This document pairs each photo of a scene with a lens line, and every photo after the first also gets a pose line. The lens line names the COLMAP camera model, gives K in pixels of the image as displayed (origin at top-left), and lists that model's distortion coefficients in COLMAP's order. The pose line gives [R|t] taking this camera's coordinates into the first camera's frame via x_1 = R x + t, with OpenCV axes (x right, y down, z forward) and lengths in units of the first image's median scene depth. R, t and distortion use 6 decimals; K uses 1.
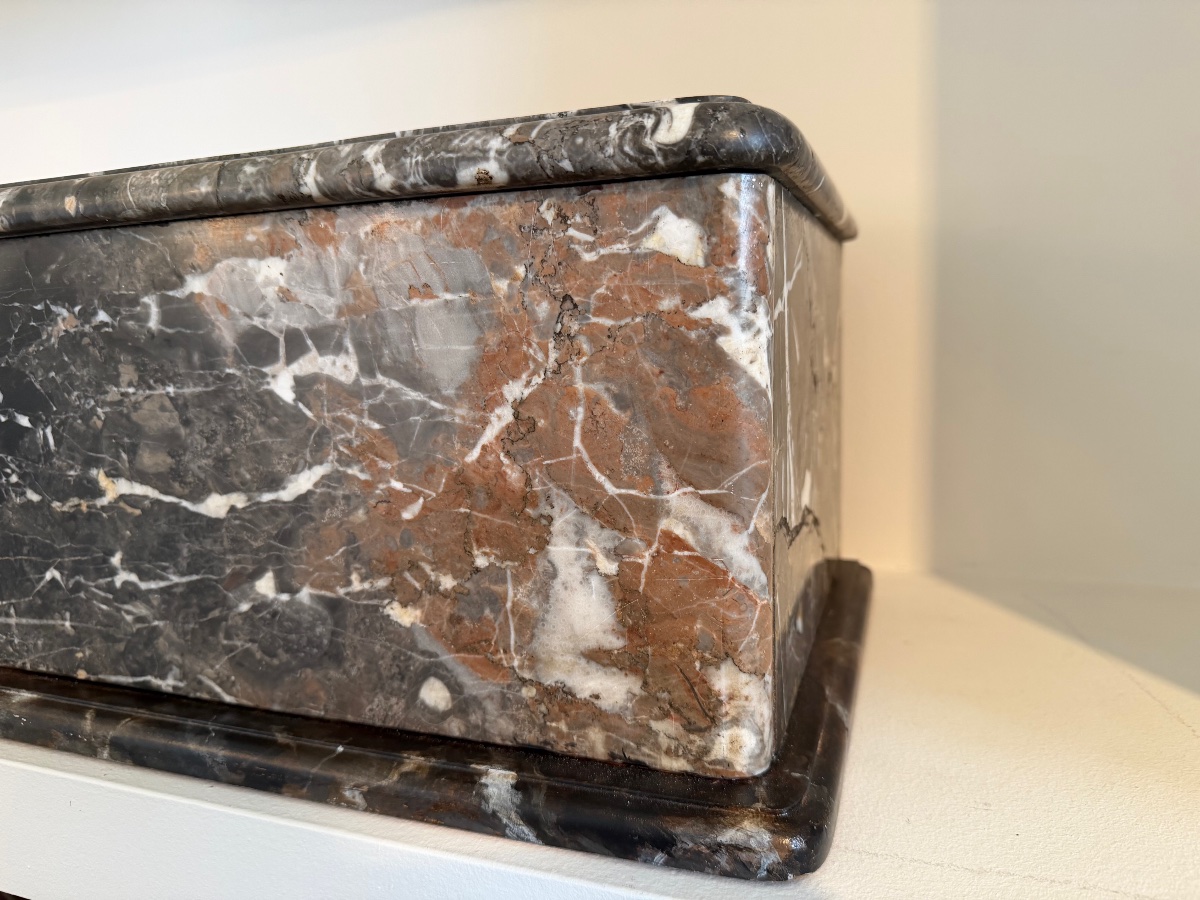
lens RADIAL K [[879.9, 0, 598.8], [0, 879.9, 444.9], [0, 0, 1]] dist [0.094111, -0.208380]
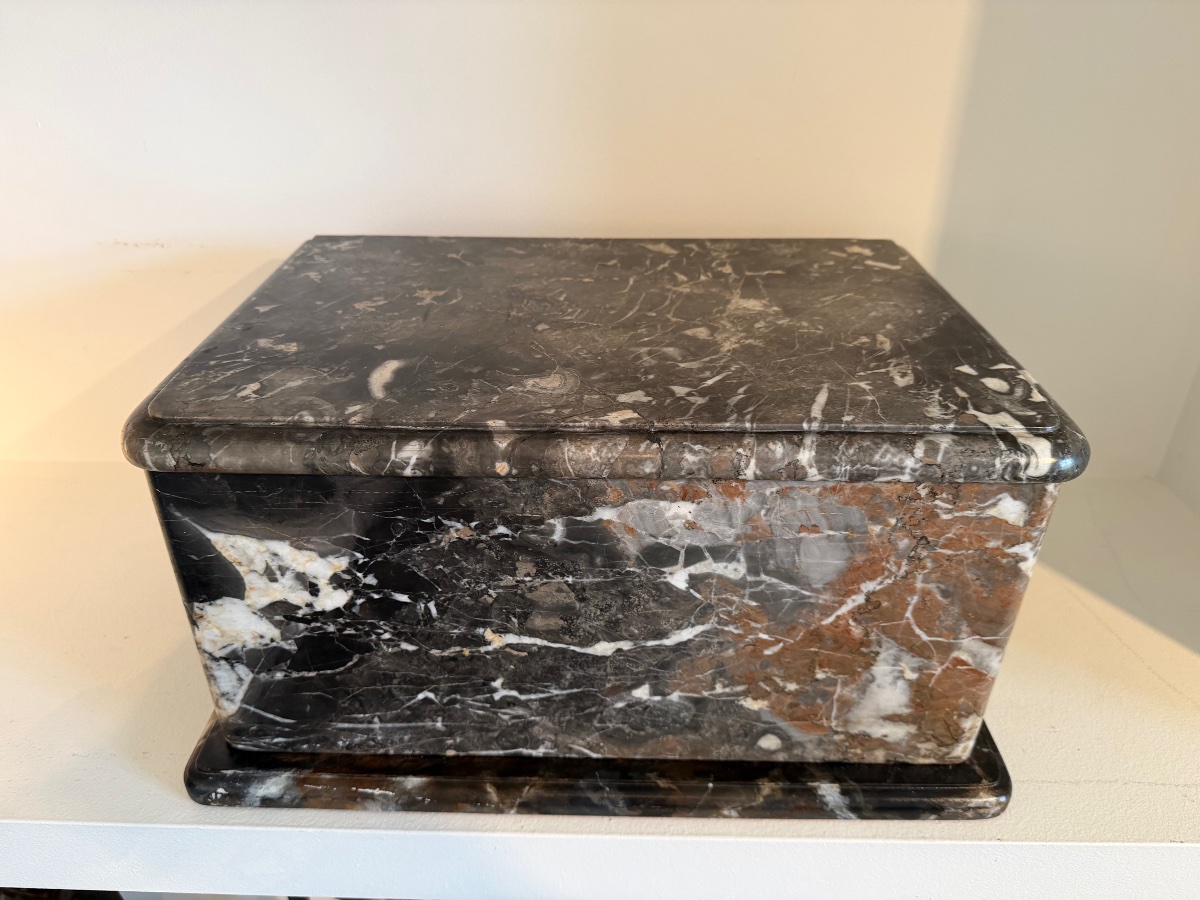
lens RADIAL K [[879.9, 0, 584.7], [0, 879.9, 453.3], [0, 0, 1]] dist [0.094111, -0.208380]
pose [[0.944182, -0.135106, 0.300445, -0.901077], [0.012731, 0.926312, 0.376543, -0.780753], [-0.329179, -0.351700, 0.876327, -0.061866]]
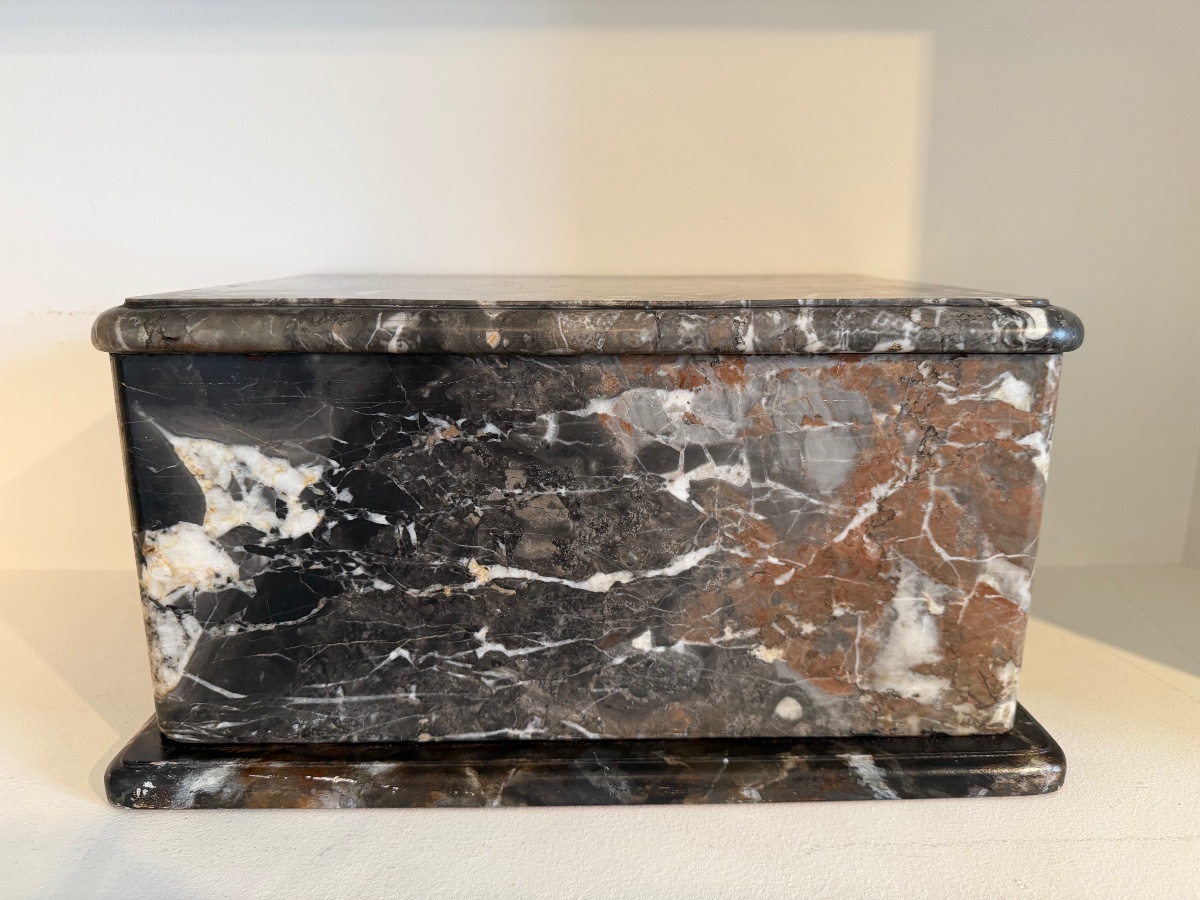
lens RADIAL K [[879.9, 0, 593.8], [0, 879.9, 449.9], [0, 0, 1]] dist [0.094111, -0.208380]
pose [[0.928117, -0.050204, 0.368887, -0.963911], [0.019437, 0.996049, 0.086652, -0.240504], [-0.371780, -0.073253, 0.925426, -0.113571]]
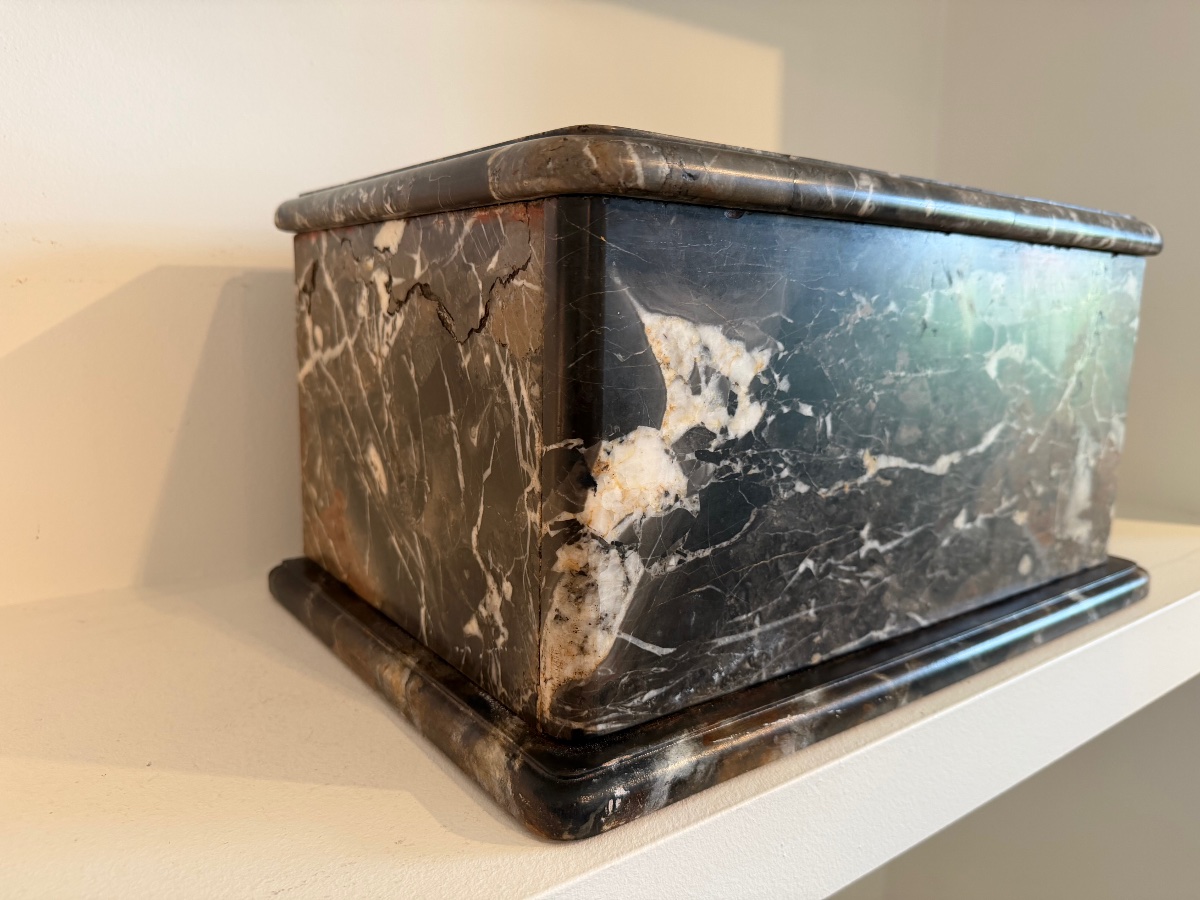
lens RADIAL K [[879.9, 0, 581.0], [0, 879.9, 441.3], [0, 0, 1]] dist [0.094111, -0.208380]
pose [[0.549653, -0.088776, 0.830662, -1.913637], [0.074705, 0.995577, 0.056969, -0.080140], [-0.832046, 0.030741, 0.553854, 0.805943]]
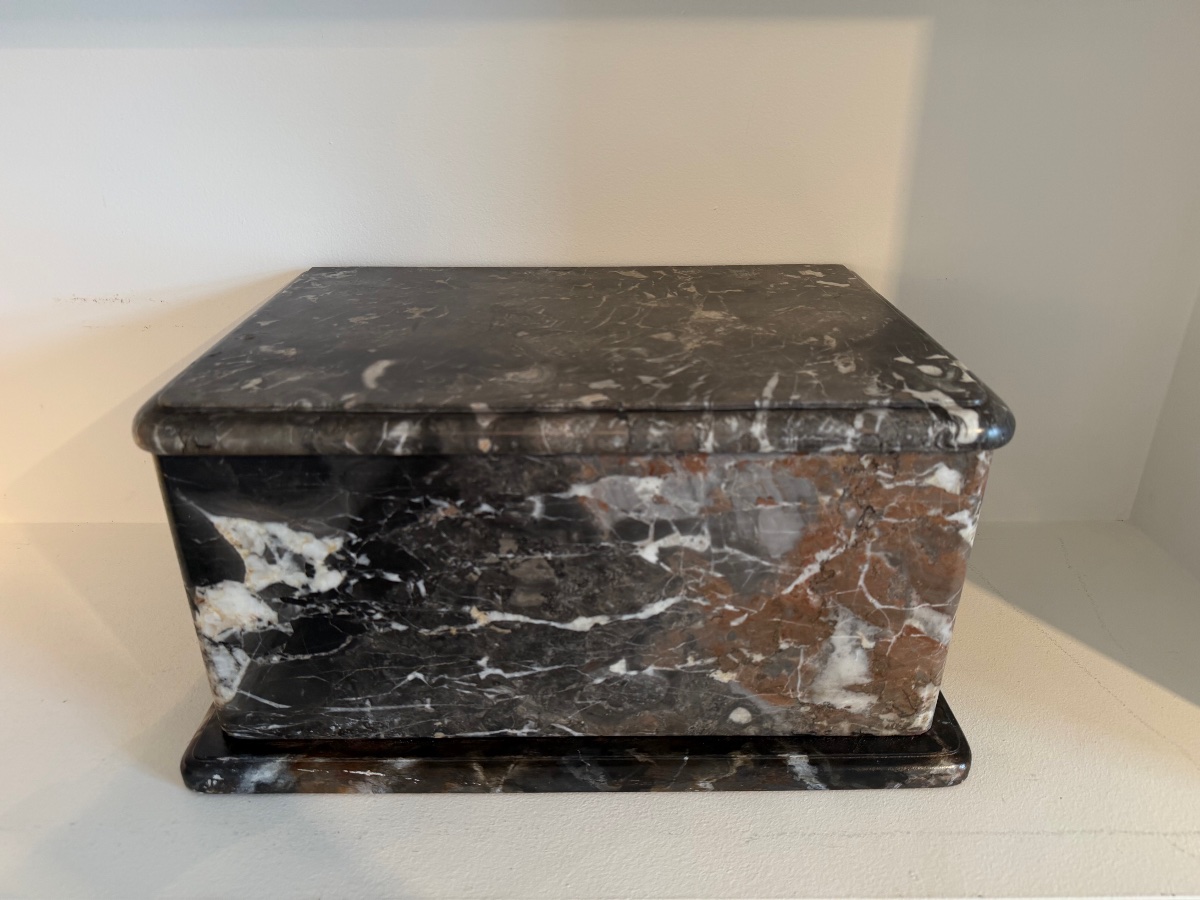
lens RADIAL K [[879.9, 0, 594.7], [0, 879.9, 446.7], [0, 0, 1]] dist [0.094111, -0.208380]
pose [[0.934615, -0.124217, 0.333264, -0.937498], [0.021455, 0.955012, 0.295789, -0.692258], [-0.355013, -0.269299, 0.895234, -0.229361]]
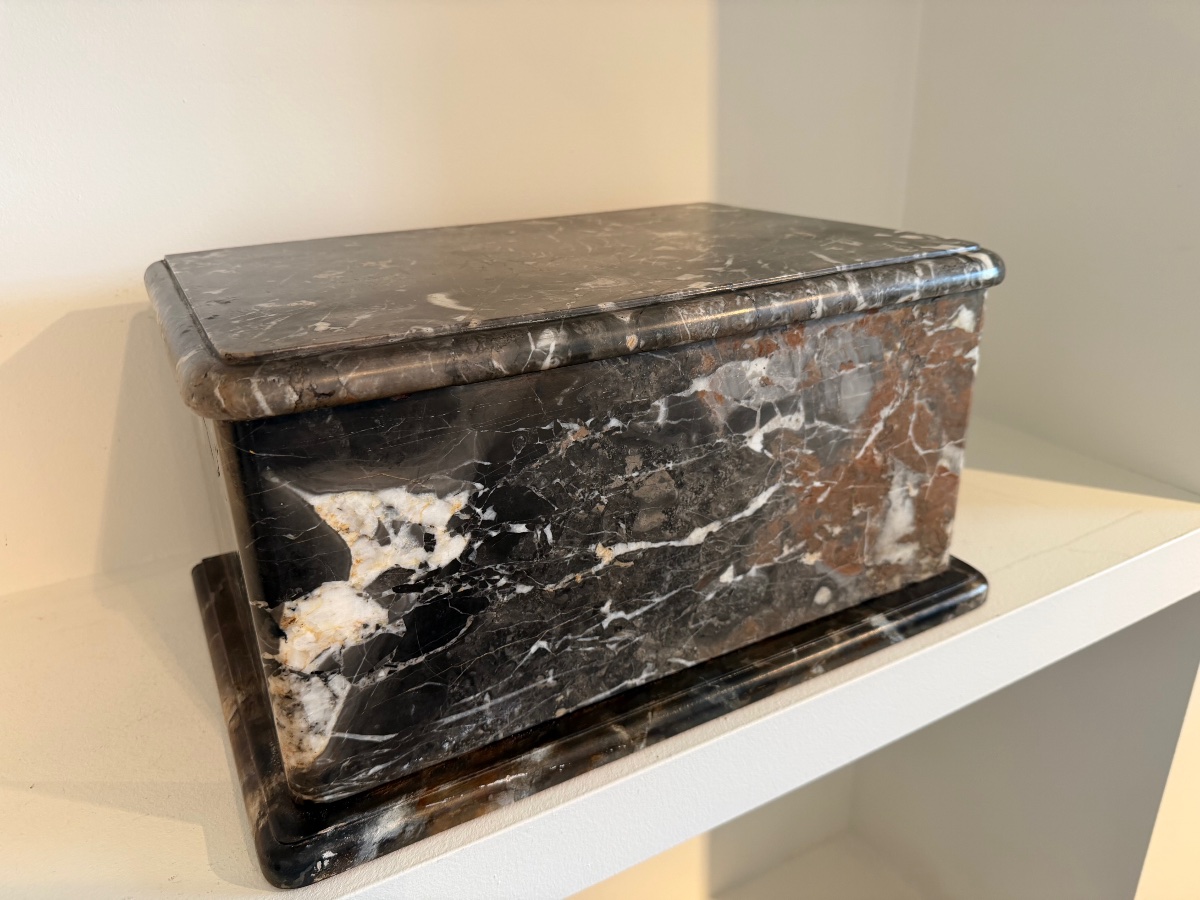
lens RADIAL K [[879.9, 0, 595.3], [0, 879.9, 446.6], [0, 0, 1]] dist [0.094111, -0.208380]
pose [[0.651652, -0.268596, 0.709370, -1.608965], [0.109778, 0.958755, 0.262177, -0.482826], [-0.750532, -0.092975, 0.654261, 0.266630]]
